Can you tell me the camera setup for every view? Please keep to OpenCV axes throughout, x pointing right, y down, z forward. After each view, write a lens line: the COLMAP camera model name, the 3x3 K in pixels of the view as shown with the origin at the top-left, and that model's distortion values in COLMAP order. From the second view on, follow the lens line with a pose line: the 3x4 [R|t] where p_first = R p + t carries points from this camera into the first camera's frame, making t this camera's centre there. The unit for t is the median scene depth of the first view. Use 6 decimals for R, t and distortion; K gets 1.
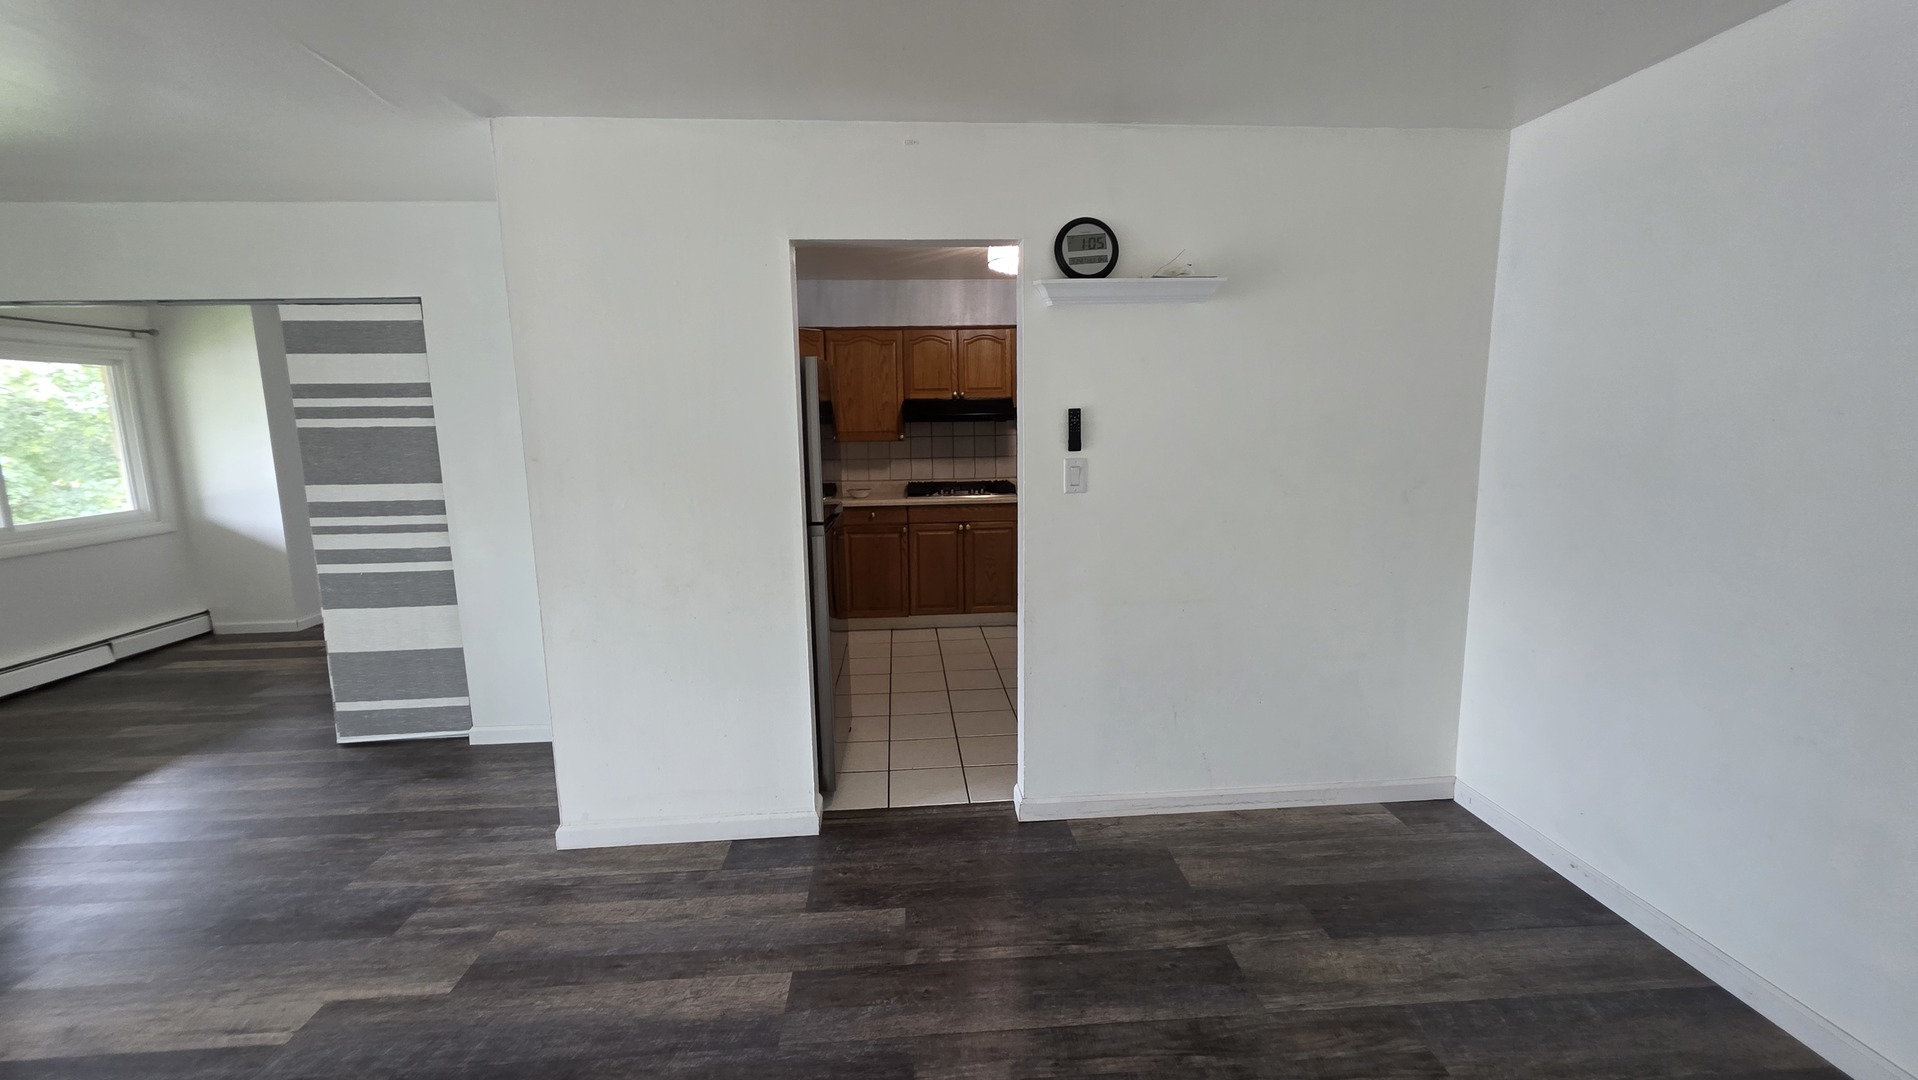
lens RADIAL K [[769.9, 0, 952.0], [0, 769.9, 531.2], [0, 0, 1]] dist [0.004582, -0.001940]
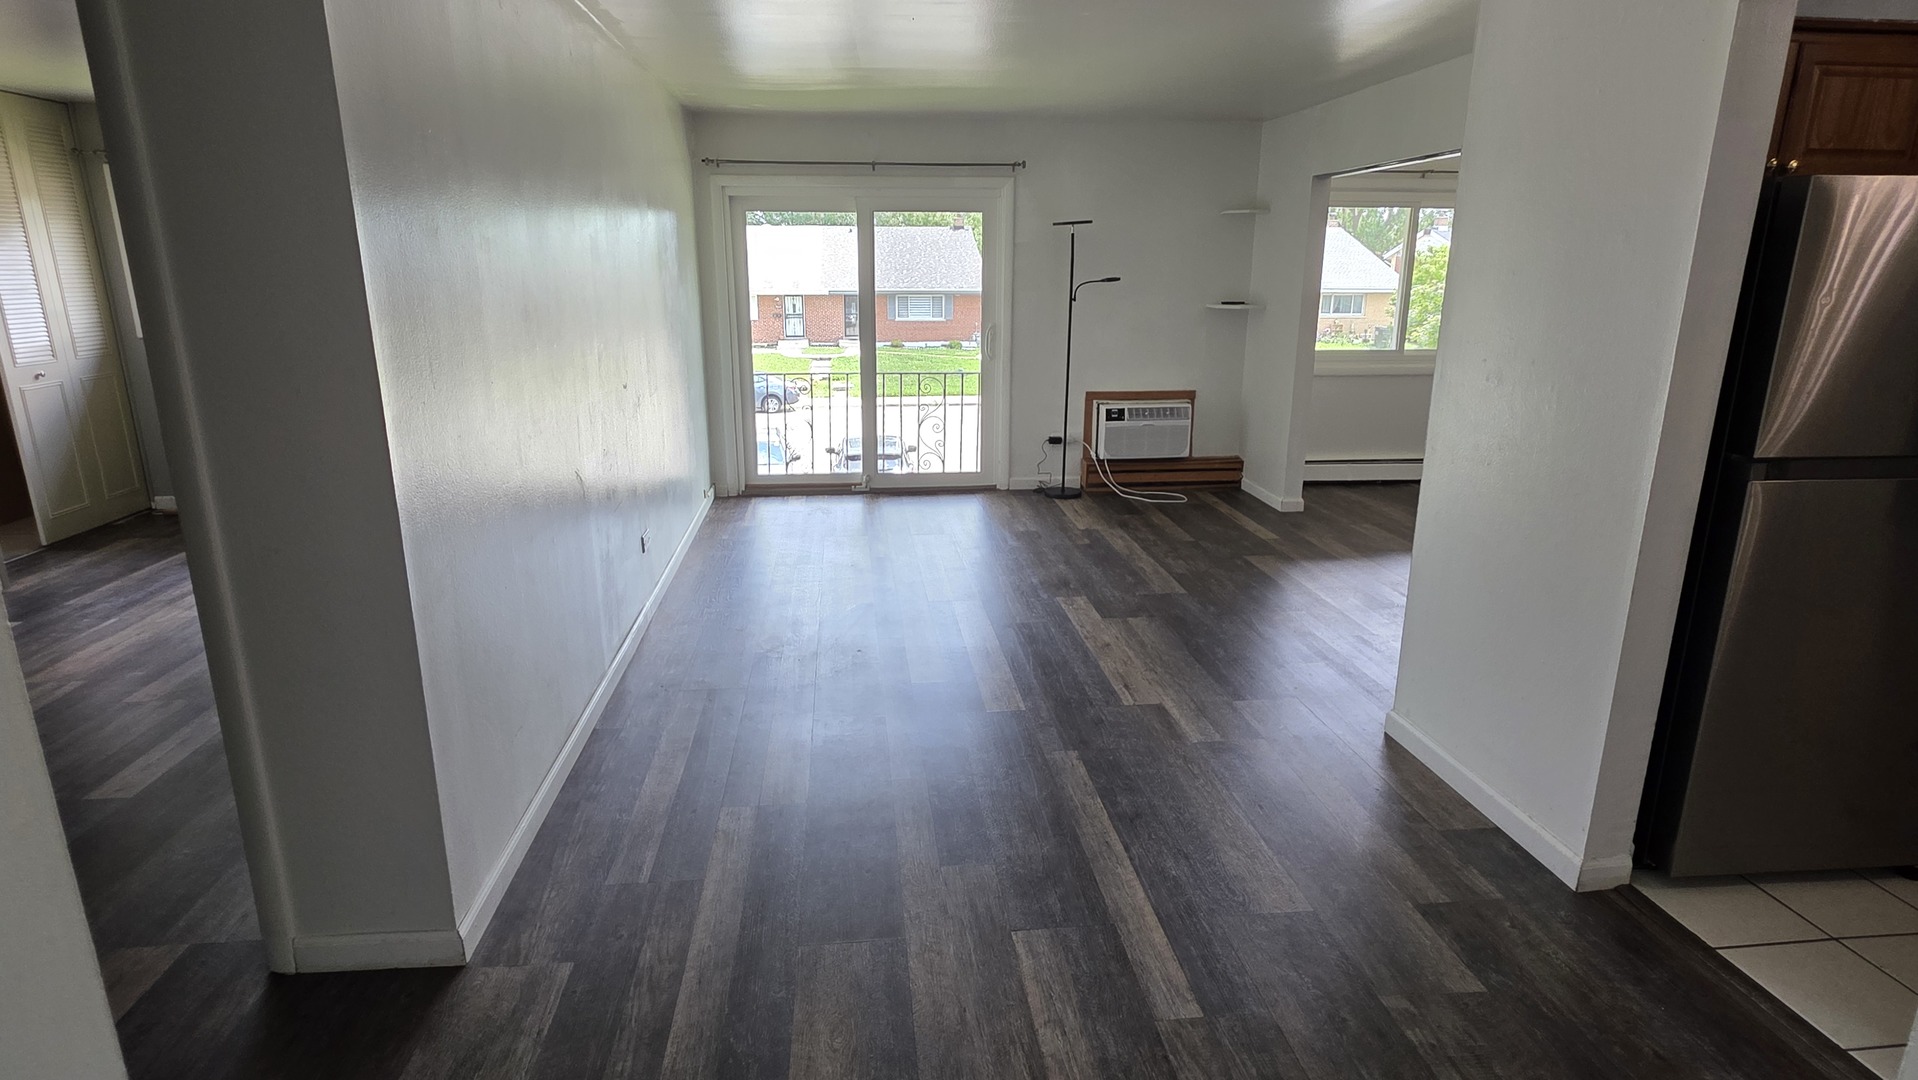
lens RADIAL K [[1010.3, 0, 949.8], [0, 1010.3, 532.7], [0, 0, 1]] dist [0.003174, -0.001794]
pose [[0.037842, 0.273256, -0.961197, 0.565776], [-0.151972, 0.952271, 0.264736, -0.067792], [0.987660, 0.136057, 0.077563, 0.308157]]
